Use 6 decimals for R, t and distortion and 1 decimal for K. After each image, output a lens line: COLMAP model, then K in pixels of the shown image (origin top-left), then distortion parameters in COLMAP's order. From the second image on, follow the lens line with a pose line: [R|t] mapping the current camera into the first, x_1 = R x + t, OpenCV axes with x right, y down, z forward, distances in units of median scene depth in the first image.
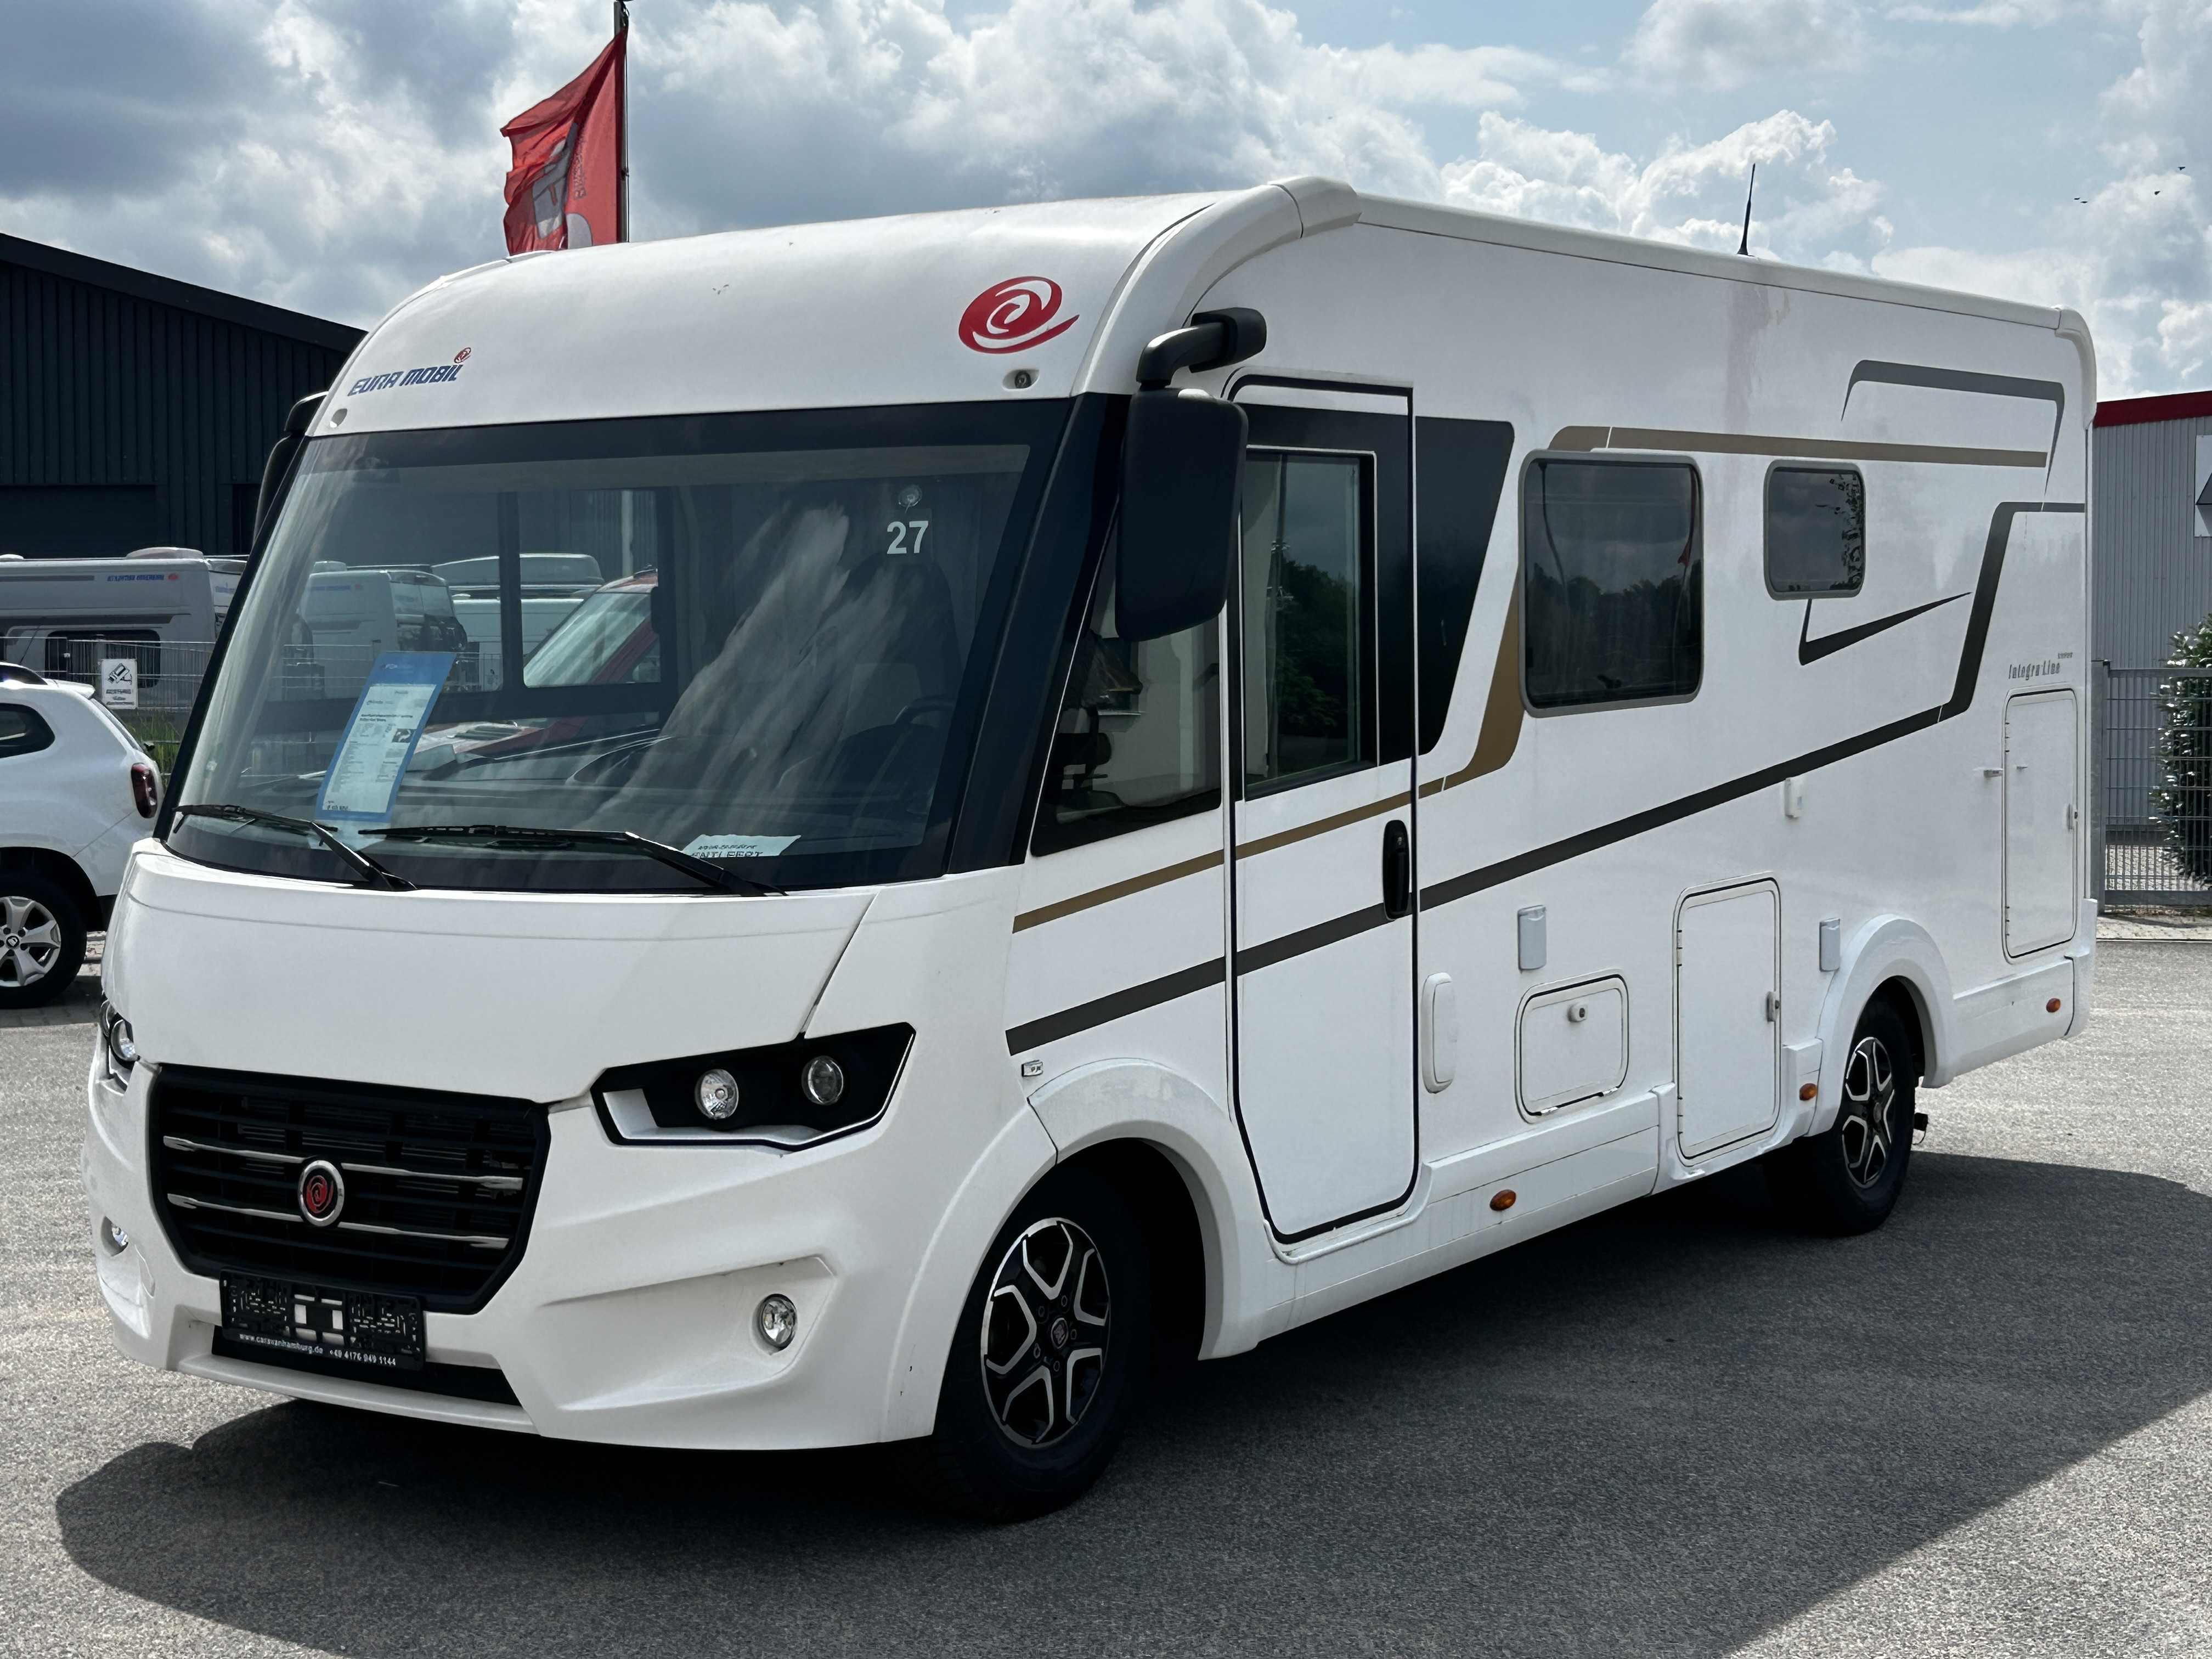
lens RADIAL K [[3265.4, 0, 1107.8], [0, 3265.4, 762.2], [0, 0, 1]] dist [0.272986, -1.654278]
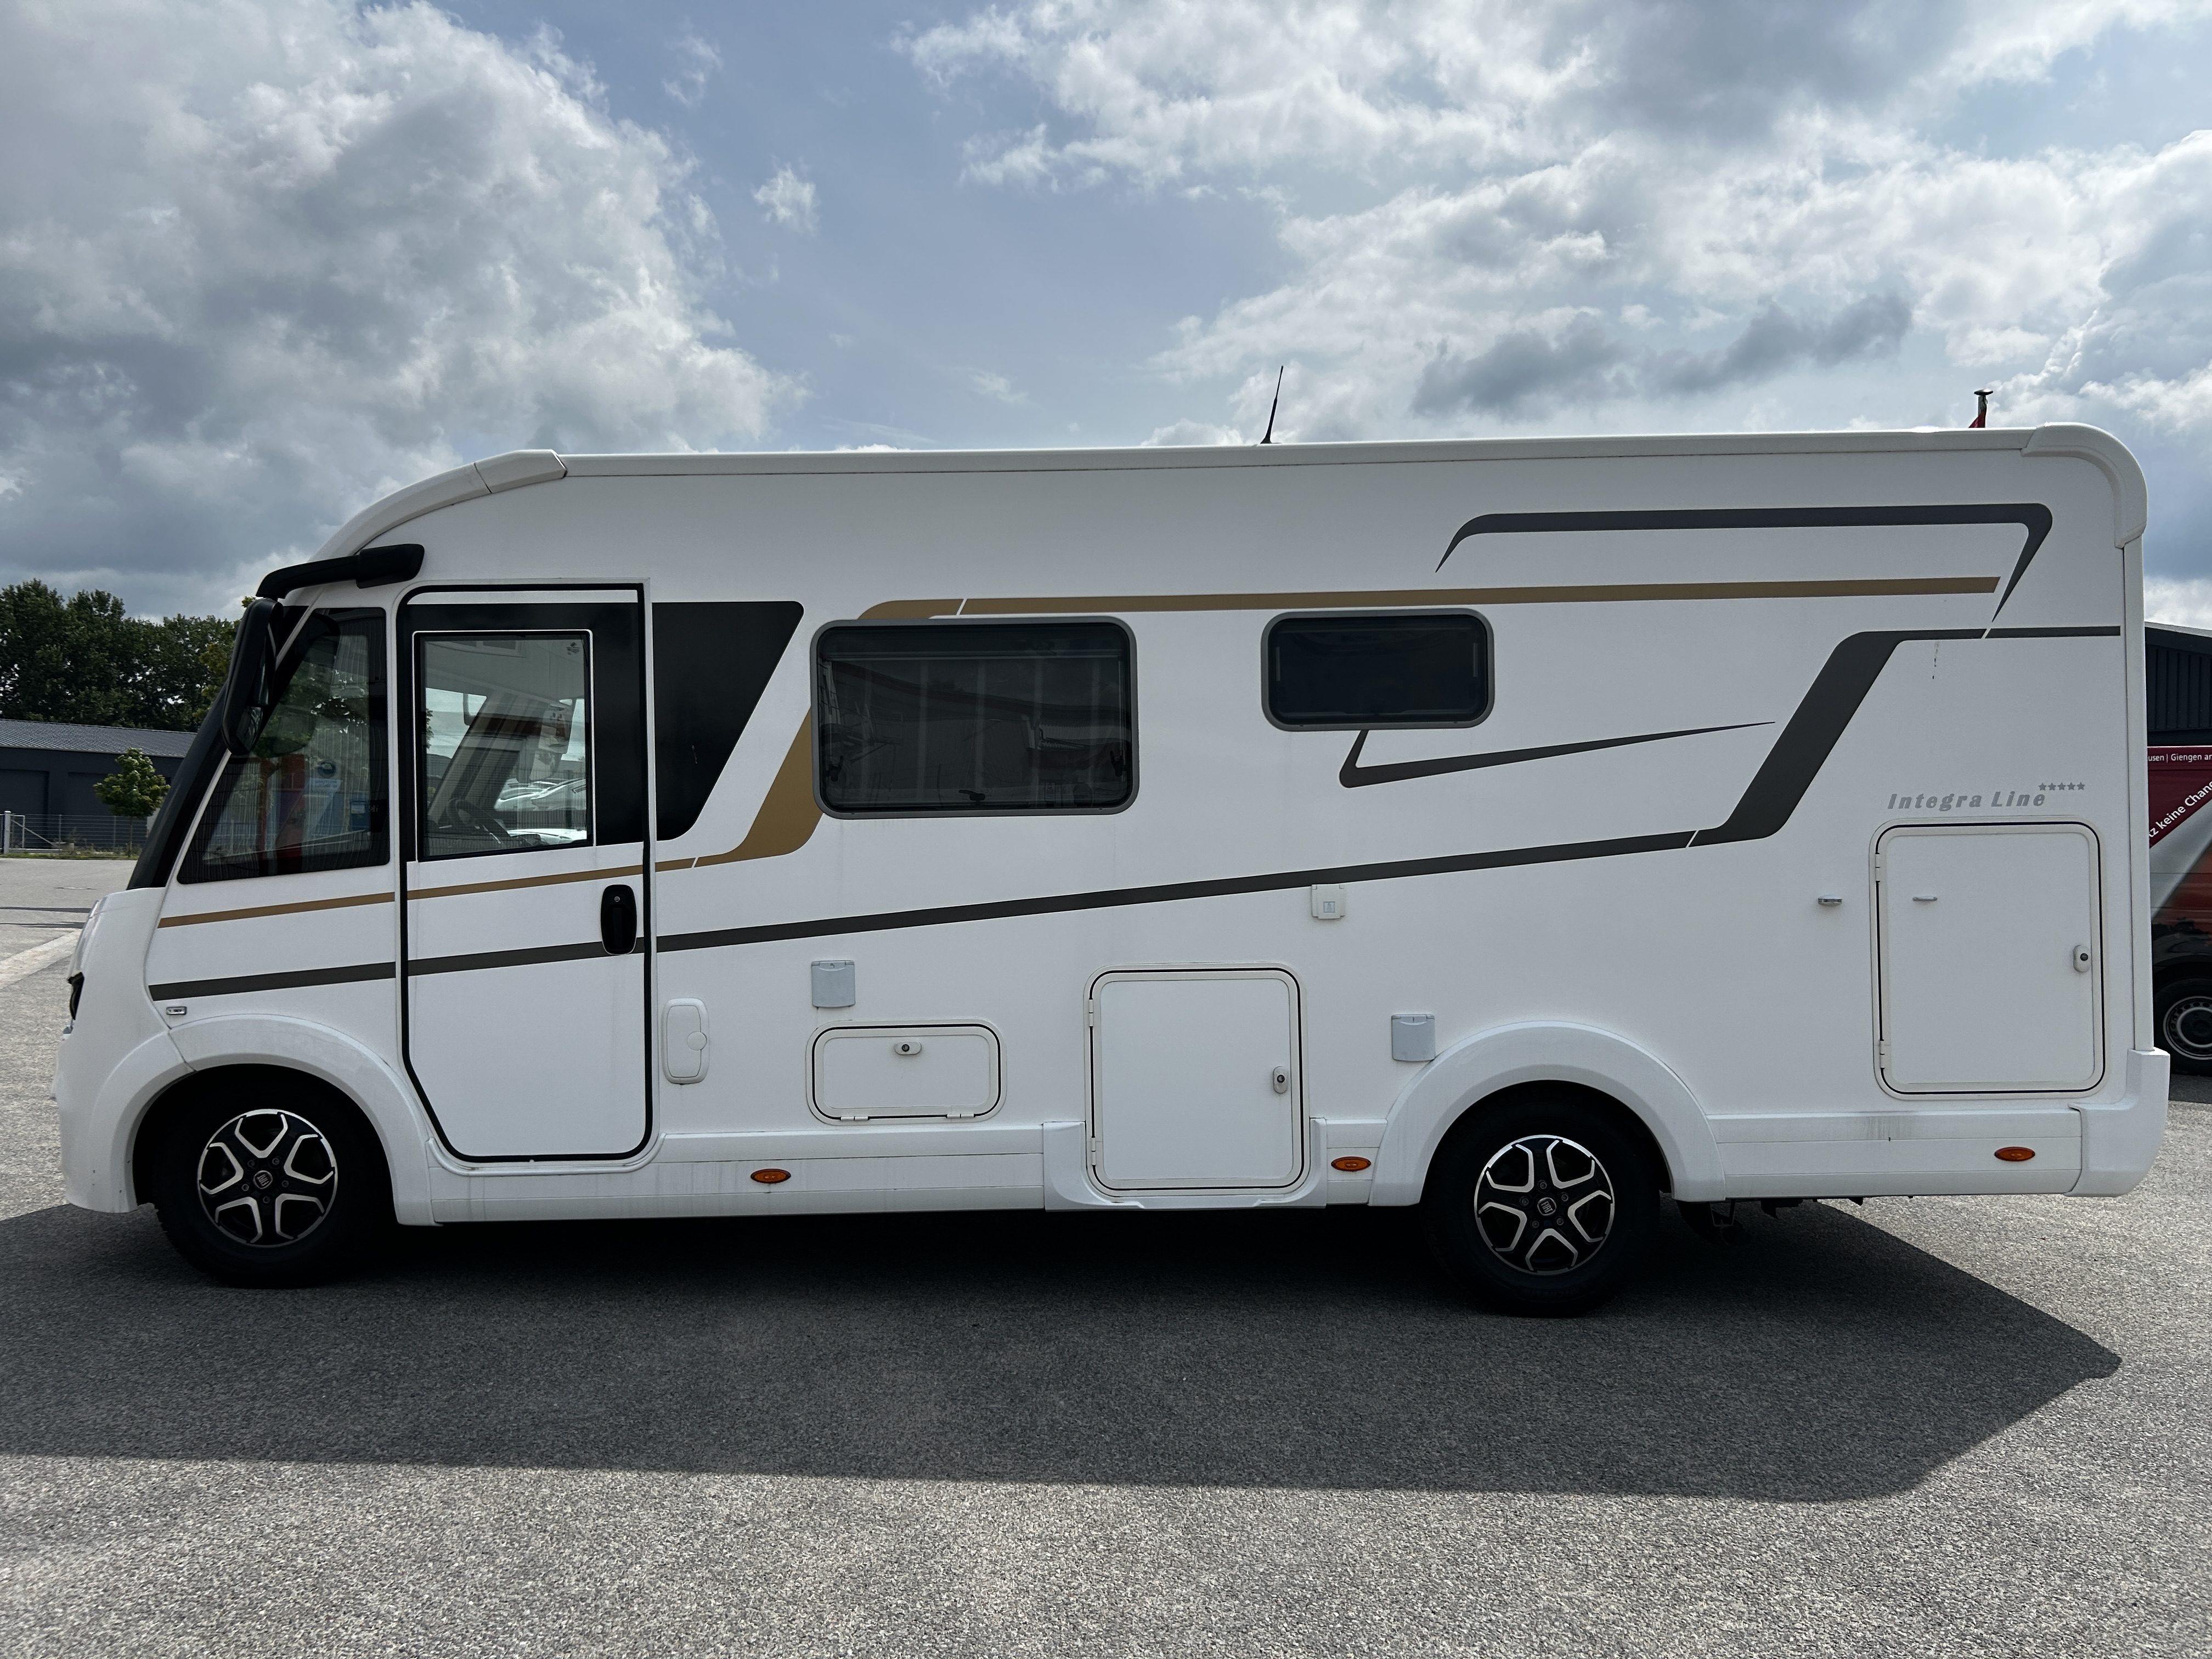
lens RADIAL K [[1663.0, 0, 1106.0], [0, 1663.0, 829.5], [0, 0, 1]] dist [0.052873, -0.074757]
pose [[0.566576, -0.008629, -0.823965, 0.791538], [-0.038013, 0.998607, -0.036596, 0.011791], [0.823132, 0.052055, 0.565458, 0.746102]]
